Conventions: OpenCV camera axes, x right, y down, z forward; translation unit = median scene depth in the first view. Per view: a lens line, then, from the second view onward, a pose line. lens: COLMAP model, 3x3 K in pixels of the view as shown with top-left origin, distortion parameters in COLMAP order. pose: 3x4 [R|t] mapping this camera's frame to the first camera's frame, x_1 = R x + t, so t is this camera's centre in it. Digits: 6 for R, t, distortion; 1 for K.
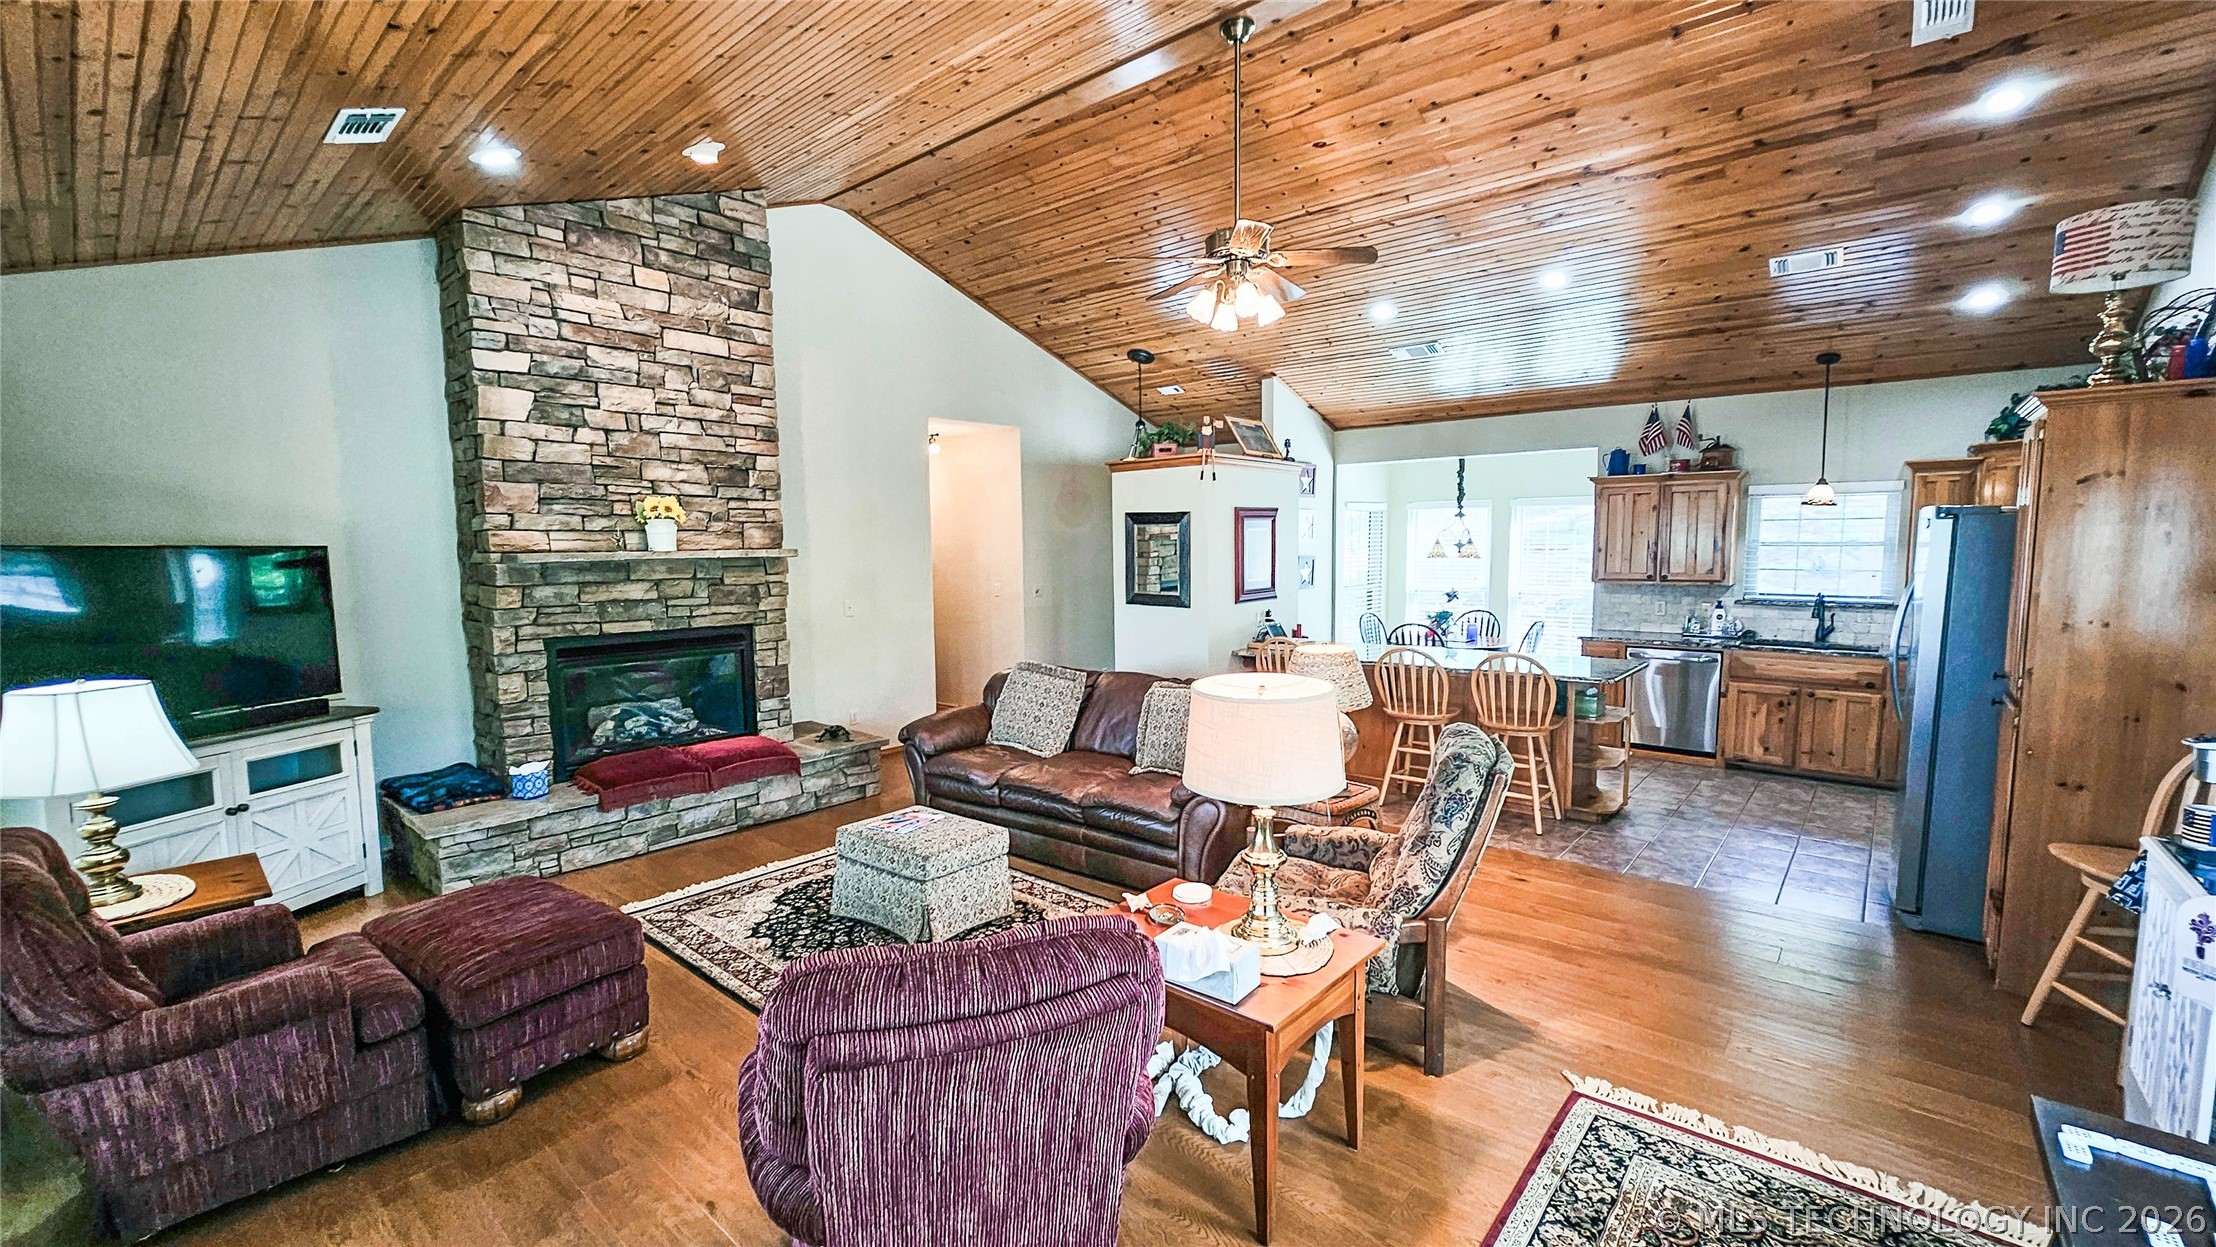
lens RADIAL K [[905.7, 0, 1116.9], [0, 905.7, 626.0], [0, 0, 1]] dist [-0.001259, -0.000022]
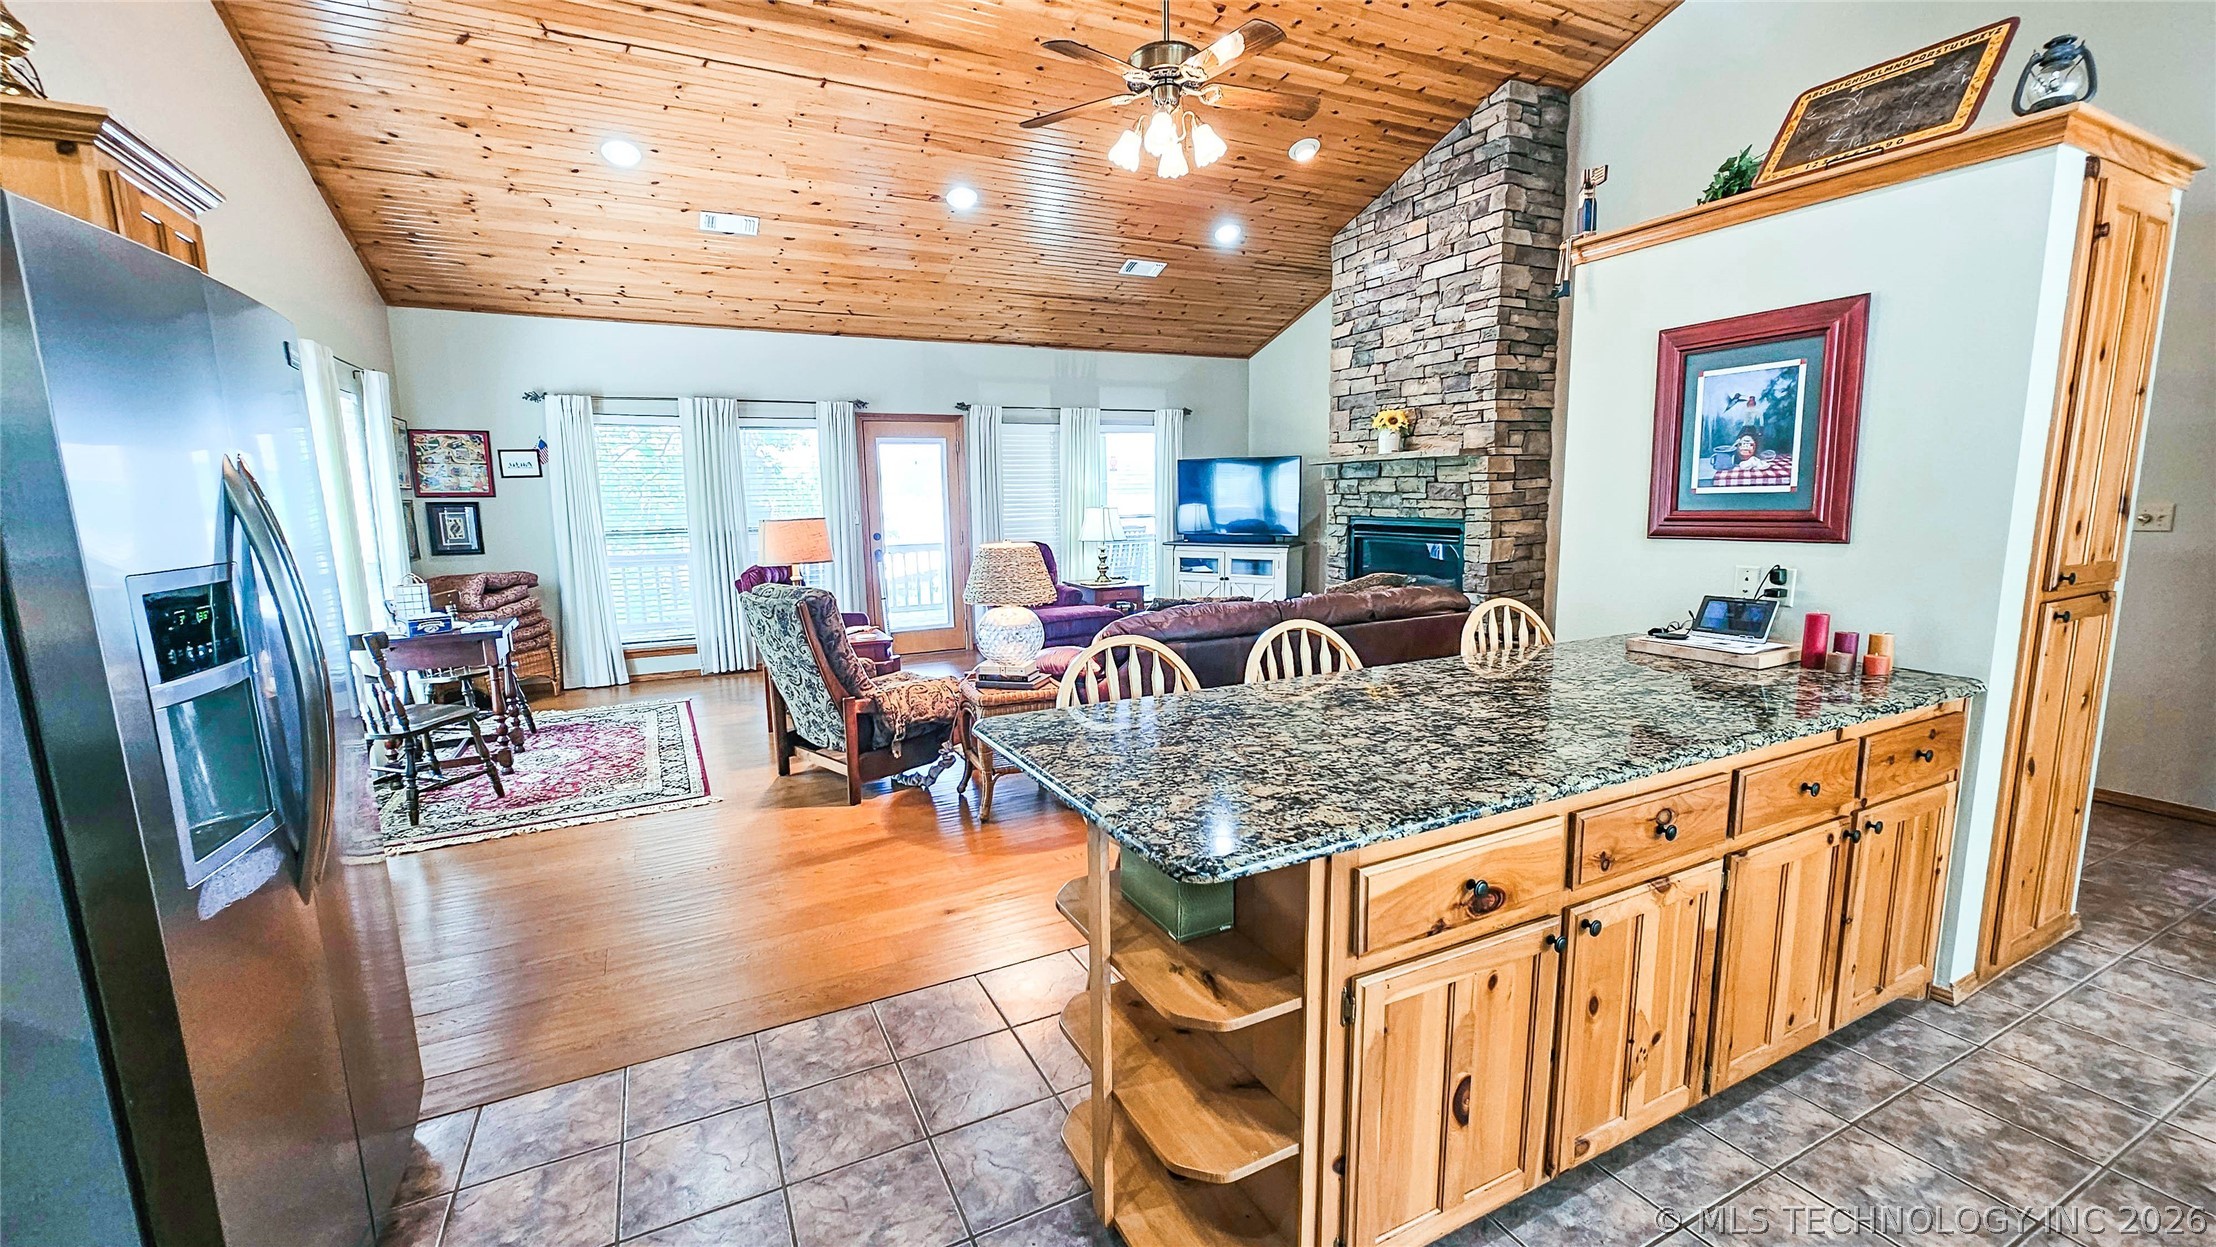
lens RADIAL K [[890.8, 0, 1103.7], [0, 890.8, 631.6], [0, 0, 1]] dist [0.000438, -0.000109]
pose [[-0.384585, 0.162935, -0.908596, 0.771628], [-0.061404, 0.977603, 0.201301, -0.060872], [0.921045, 0.133209, -0.365967, 1.038435]]
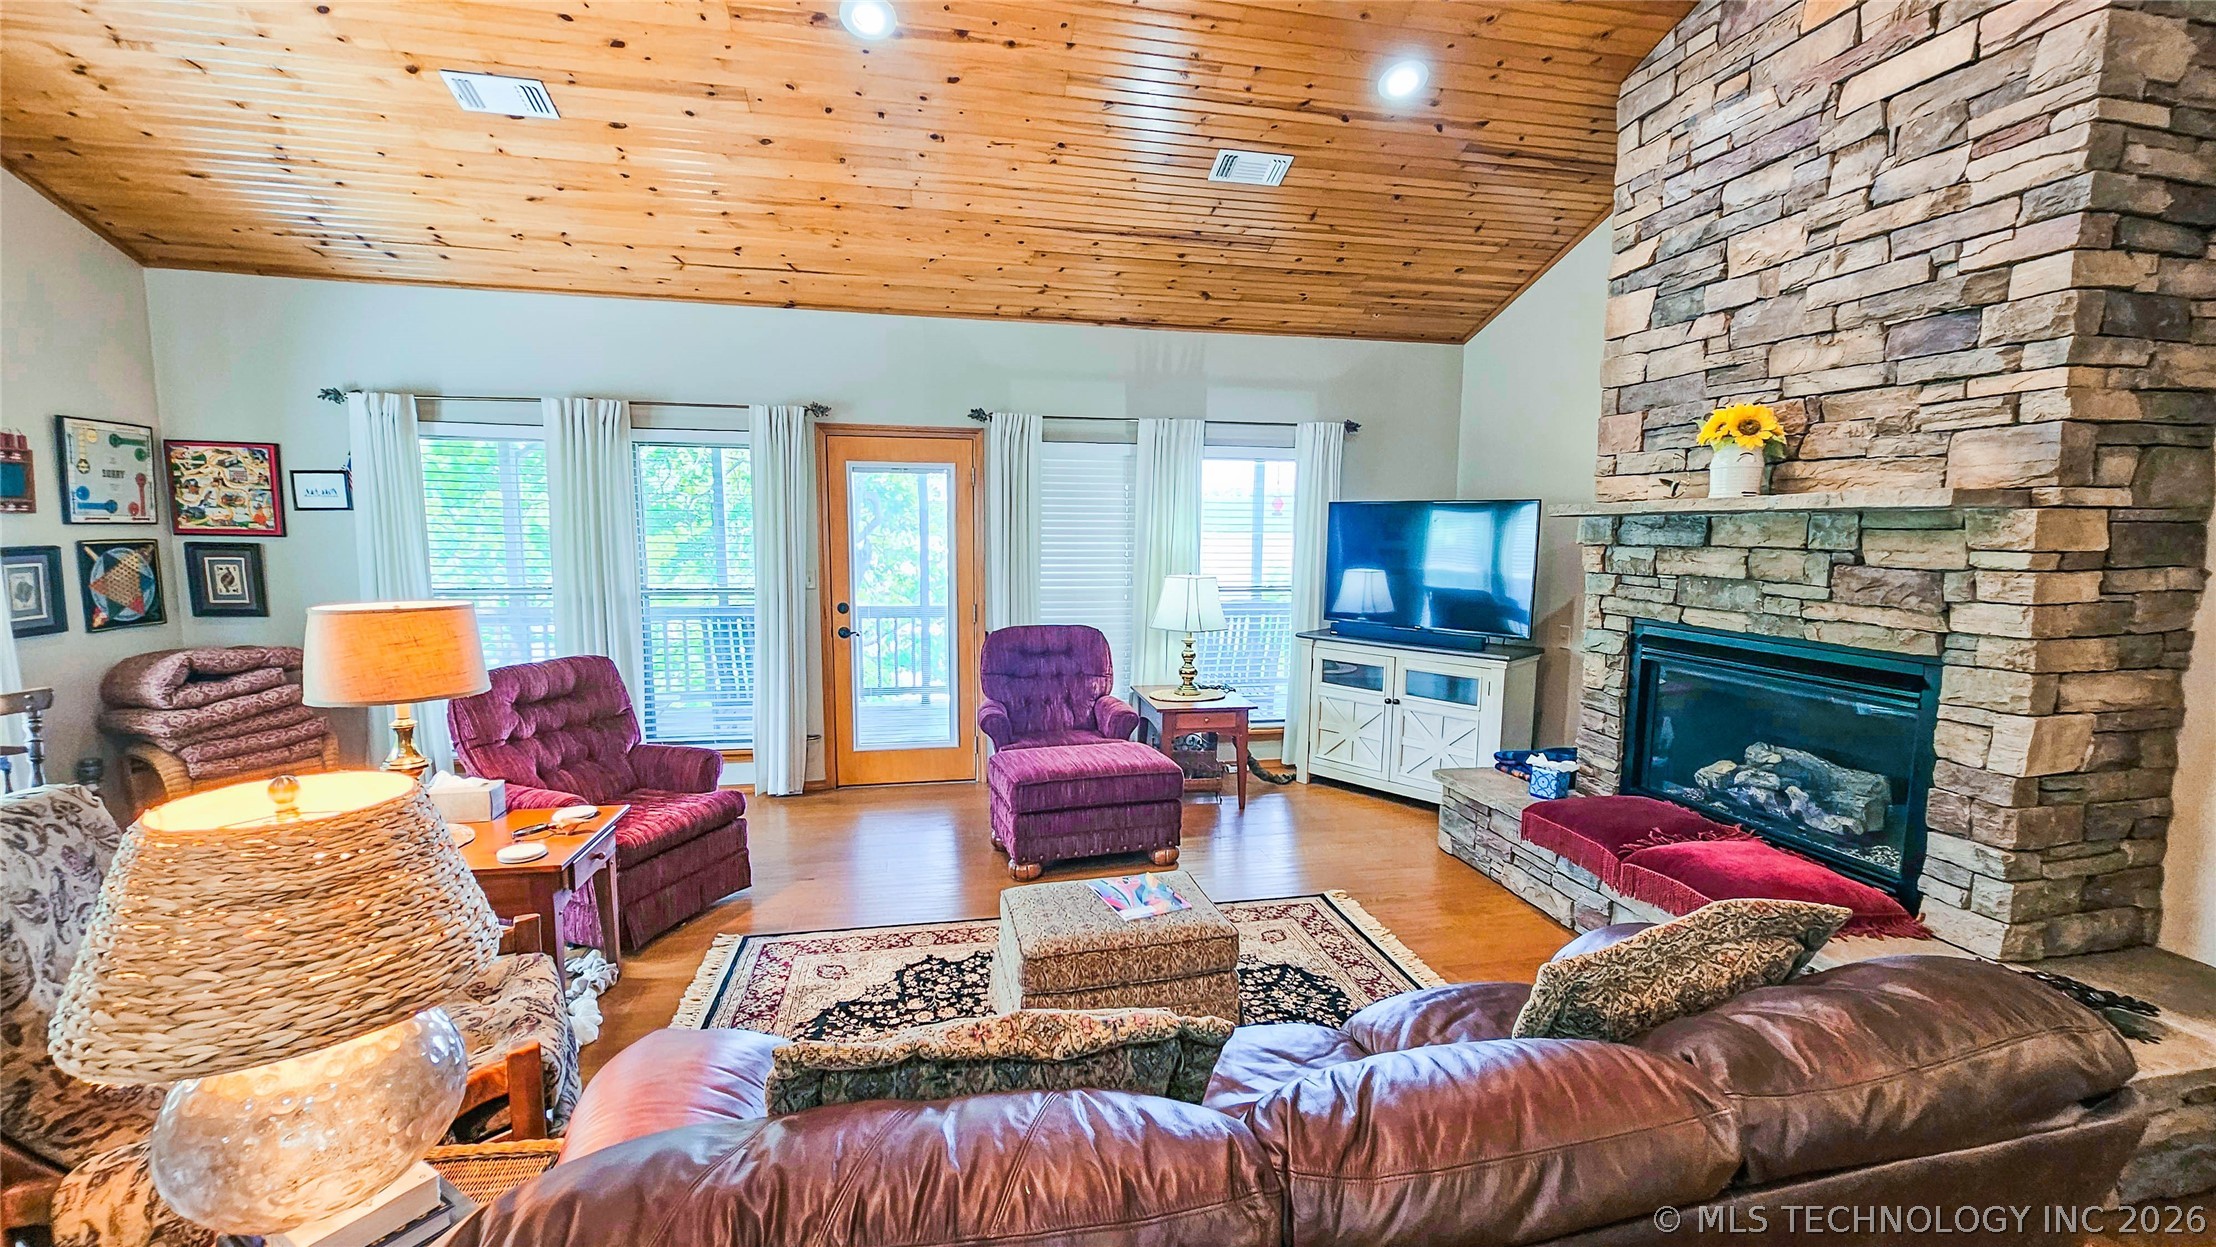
lens RADIAL K [[900.9, 0, 1107.7], [0, 900.9, 632.3], [0, 0, 1]] dist [-0.000026, -0.000558]
pose [[-0.604740, 0.097027, -0.790490, 0.206400], [-0.073664, 0.981482, 0.176824, -0.065586], [0.793009, 0.165163, -0.586394, 0.957611]]
